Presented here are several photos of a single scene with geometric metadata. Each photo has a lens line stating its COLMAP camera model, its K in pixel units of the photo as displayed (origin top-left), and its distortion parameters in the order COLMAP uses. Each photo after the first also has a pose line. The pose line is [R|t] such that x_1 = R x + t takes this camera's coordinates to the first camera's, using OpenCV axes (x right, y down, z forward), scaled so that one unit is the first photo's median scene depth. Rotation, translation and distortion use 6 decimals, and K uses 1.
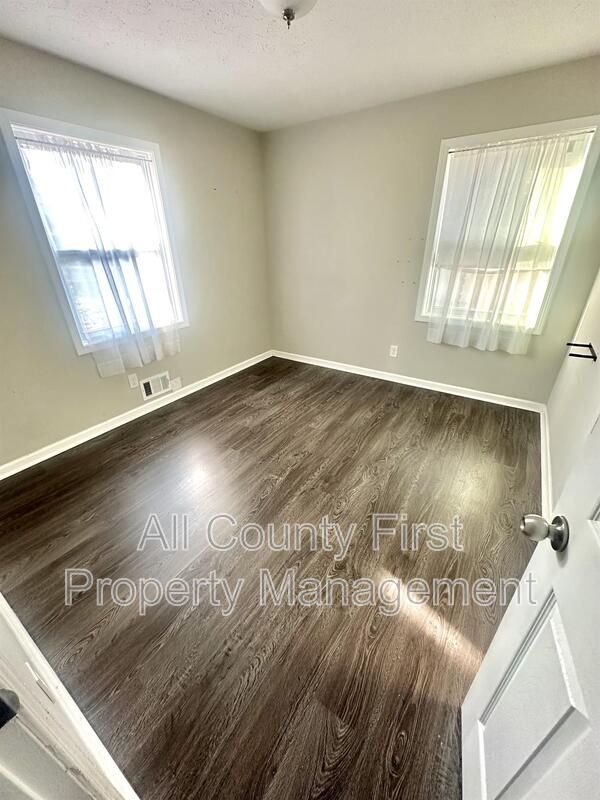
lens RADIAL K [[319.2, 0, 299.7], [0, 319.2, 398.3], [0, 0, 1]] dist [-0.001515, 0.000349]
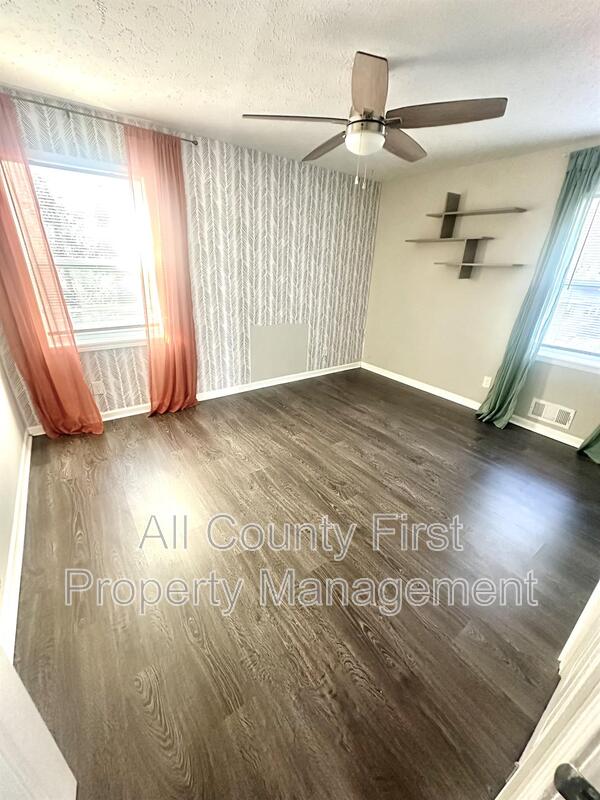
lens RADIAL K [[319.2, 0, 299.7], [0, 319.2, 398.3], [0, 0, 1]] dist [-0.001515, 0.000349]
pose [[0.354113, -0.335097, 0.873106, -0.834331], [0.383691, 0.903465, 0.191132, -0.226227], [-0.852869, 0.267321, 0.448502, 0.449225]]
